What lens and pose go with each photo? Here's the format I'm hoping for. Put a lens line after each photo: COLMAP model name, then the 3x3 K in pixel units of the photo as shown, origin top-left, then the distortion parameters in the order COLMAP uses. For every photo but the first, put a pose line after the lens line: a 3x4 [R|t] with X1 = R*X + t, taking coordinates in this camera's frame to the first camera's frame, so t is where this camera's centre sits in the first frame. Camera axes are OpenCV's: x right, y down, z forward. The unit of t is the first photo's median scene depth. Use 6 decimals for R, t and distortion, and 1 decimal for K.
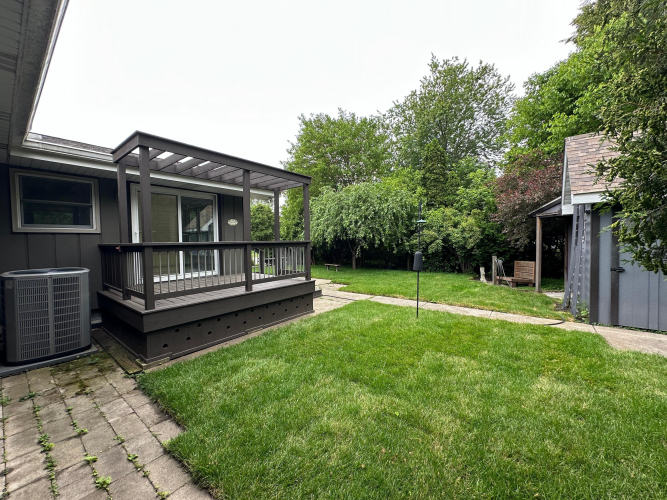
lens RADIAL K [[266.4, 0, 336.9], [0, 266.4, 251.0], [0, 0, 1]] dist [-0.001866, 0.000184]
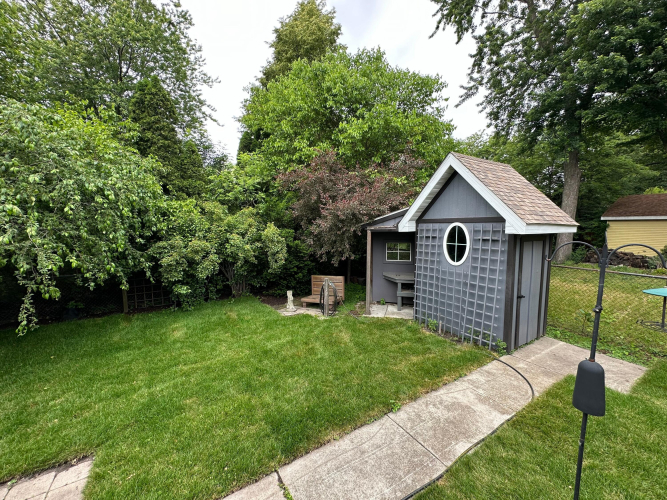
lens RADIAL K [[266.4, 0, 329.6], [0, 266.4, 250.3], [0, 0, 1]] dist [-0.001866, 0.000184]
pose [[0.366987, -0.080427, 0.926743, -0.089985], [0.030041, 0.996760, 0.074607, -0.103283], [-0.929741, 0.000460, 0.368214, 0.628115]]
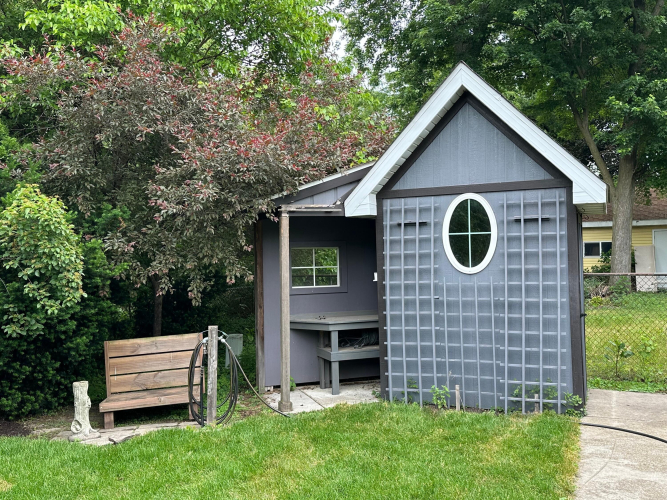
lens RADIAL K [[650.9, 0, 333.3], [0, 650.9, 251.4], [0, 0, 1]] dist [0.038283, 0.000000]
pose [[-0.249442, 0.018321, 0.968216, -0.140915], [0.051912, 0.998636, -0.005523, -0.049479], [-0.966997, 0.048884, -0.250053, 0.923663]]
